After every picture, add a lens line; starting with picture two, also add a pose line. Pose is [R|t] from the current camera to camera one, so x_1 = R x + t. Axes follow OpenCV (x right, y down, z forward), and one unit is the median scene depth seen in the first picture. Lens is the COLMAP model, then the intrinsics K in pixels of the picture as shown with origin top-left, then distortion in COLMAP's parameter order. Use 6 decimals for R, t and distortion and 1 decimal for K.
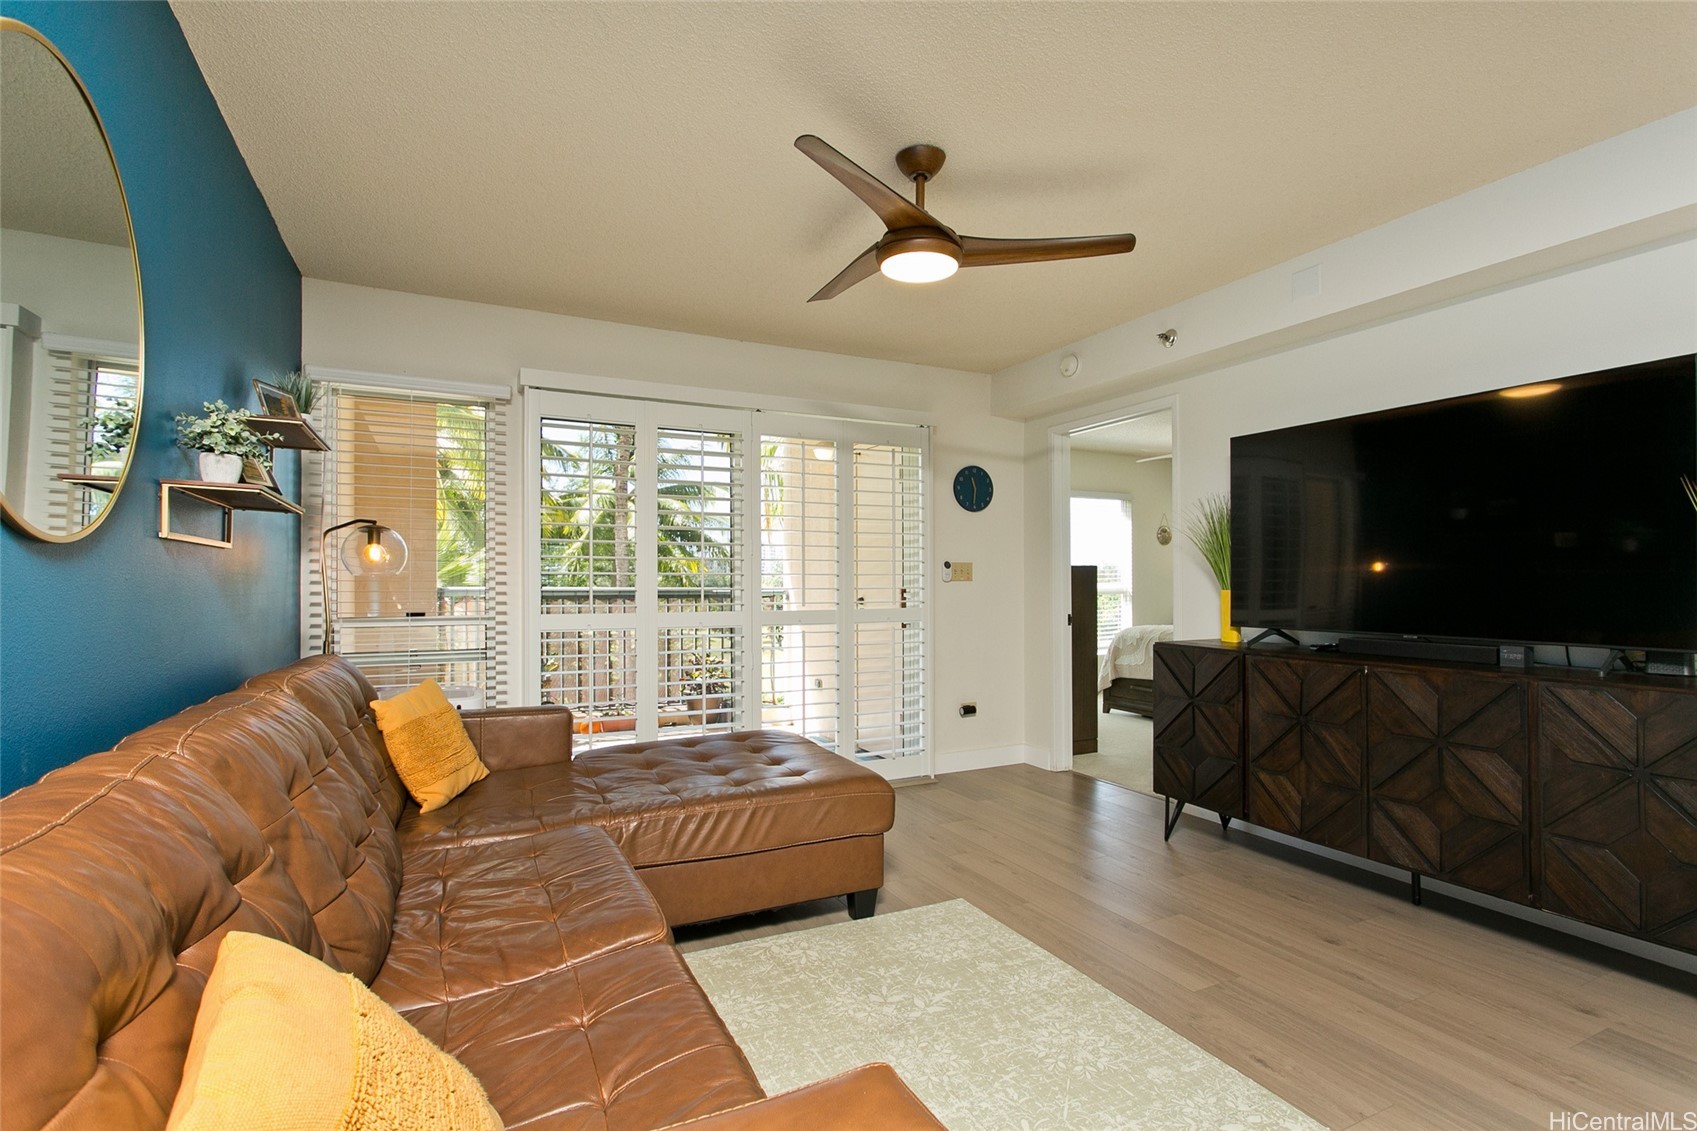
lens RADIAL K [[794.2, 0, 829.8], [0, 794.2, 587.6], [0, 0, 1]] dist [0.000724, 0.000062]
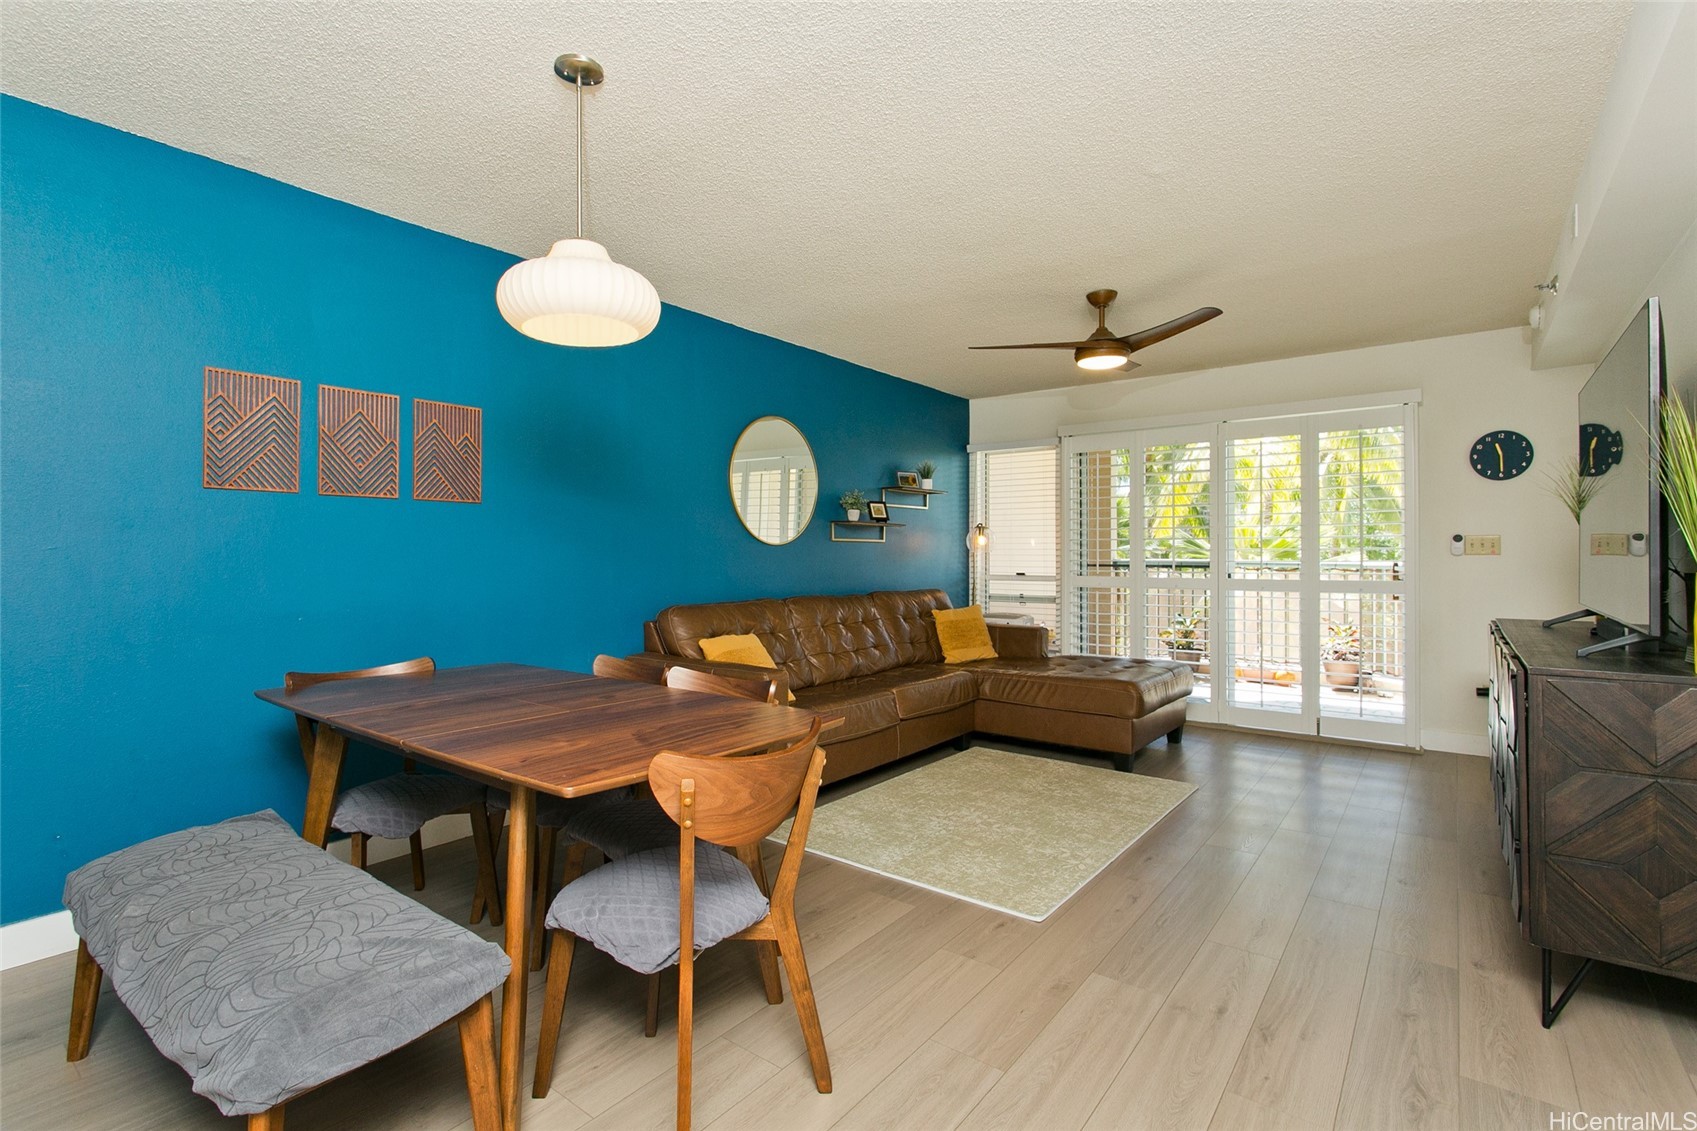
lens RADIAL K [[795.5, 0, 845.6], [0, 795.5, 568.1], [0, 0, 1]] dist [0.002103, 0.000470]
pose [[0.456189, 0.017772, -0.889705, 1.147508], [-0.005480, 0.999838, 0.017162, -0.007756], [0.889866, -0.002953, 0.456212, -0.187190]]
